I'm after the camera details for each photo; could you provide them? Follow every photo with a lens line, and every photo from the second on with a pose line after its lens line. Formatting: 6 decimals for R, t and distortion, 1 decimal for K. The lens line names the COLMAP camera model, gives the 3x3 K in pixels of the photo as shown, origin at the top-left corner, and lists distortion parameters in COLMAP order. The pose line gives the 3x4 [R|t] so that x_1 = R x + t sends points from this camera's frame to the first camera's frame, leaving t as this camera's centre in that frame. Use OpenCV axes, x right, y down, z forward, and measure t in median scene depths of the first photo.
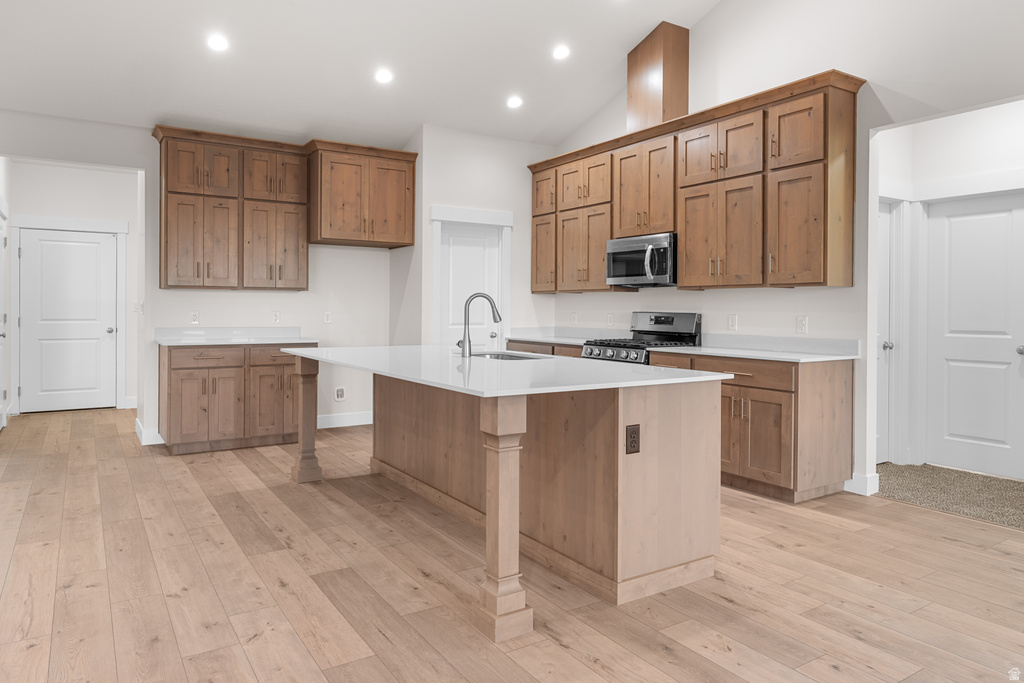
lens RADIAL K [[677.5, 0, 505.6], [0, 677.5, 318.2], [0, 0, 1]] dist [-0.007147, 0.000211]
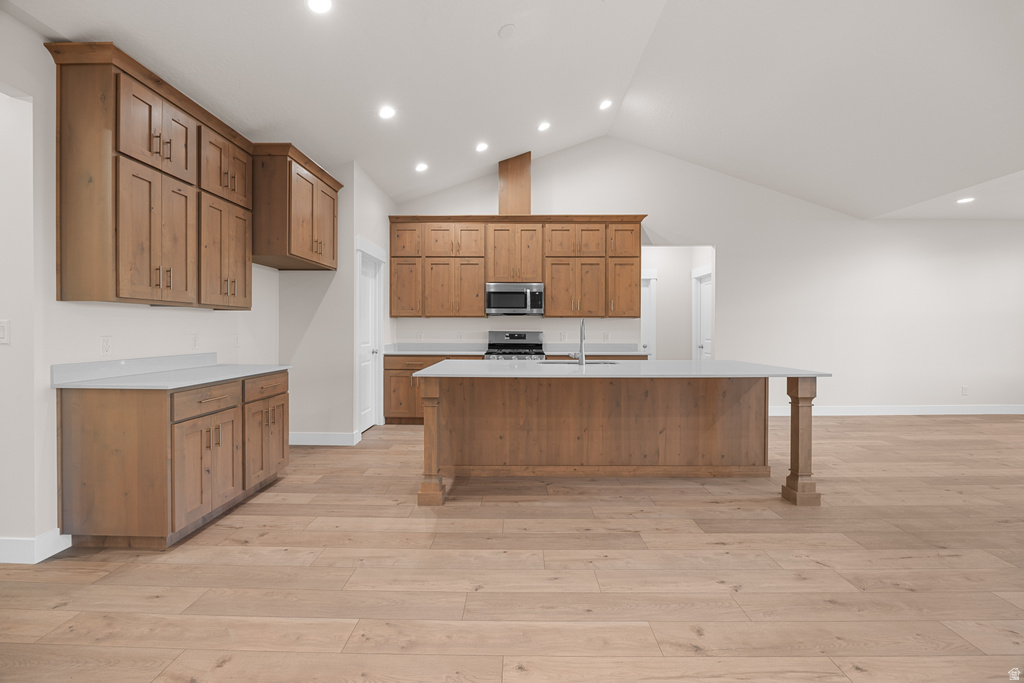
lens RADIAL K [[431.1, 0, 517.8], [0, 431.1, 334.6], [0, 0, 1]] dist [-0.010819, -0.000160]
pose [[0.537803, -0.015497, 0.842928, -0.770474], [0.015149, 0.999847, 0.008717, -0.012548], [-0.842934, 0.008082, 0.537956, 0.555212]]
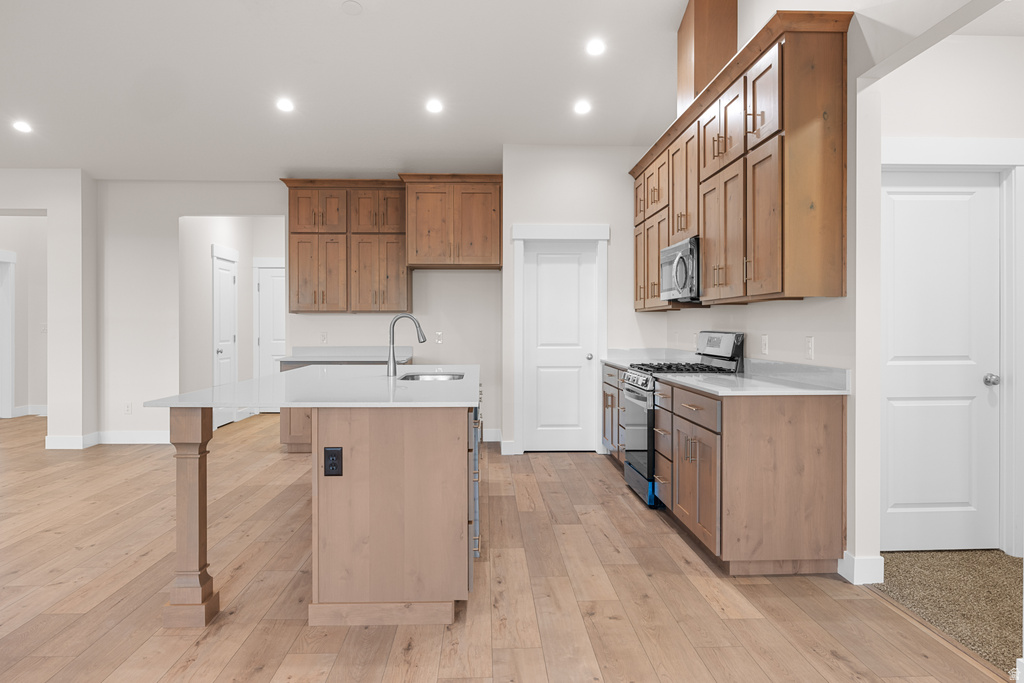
lens RADIAL K [[700.7, 0, 503.4], [0, 700.7, 335.8], [0, 0, 1]] dist [-0.015217, 0.002540]
pose [[0.859599, -0.000315, -0.510970, 0.552204], [-0.002113, 0.999989, -0.004171, 0.000185], [0.510966, 0.004665, 0.859588, 0.152791]]
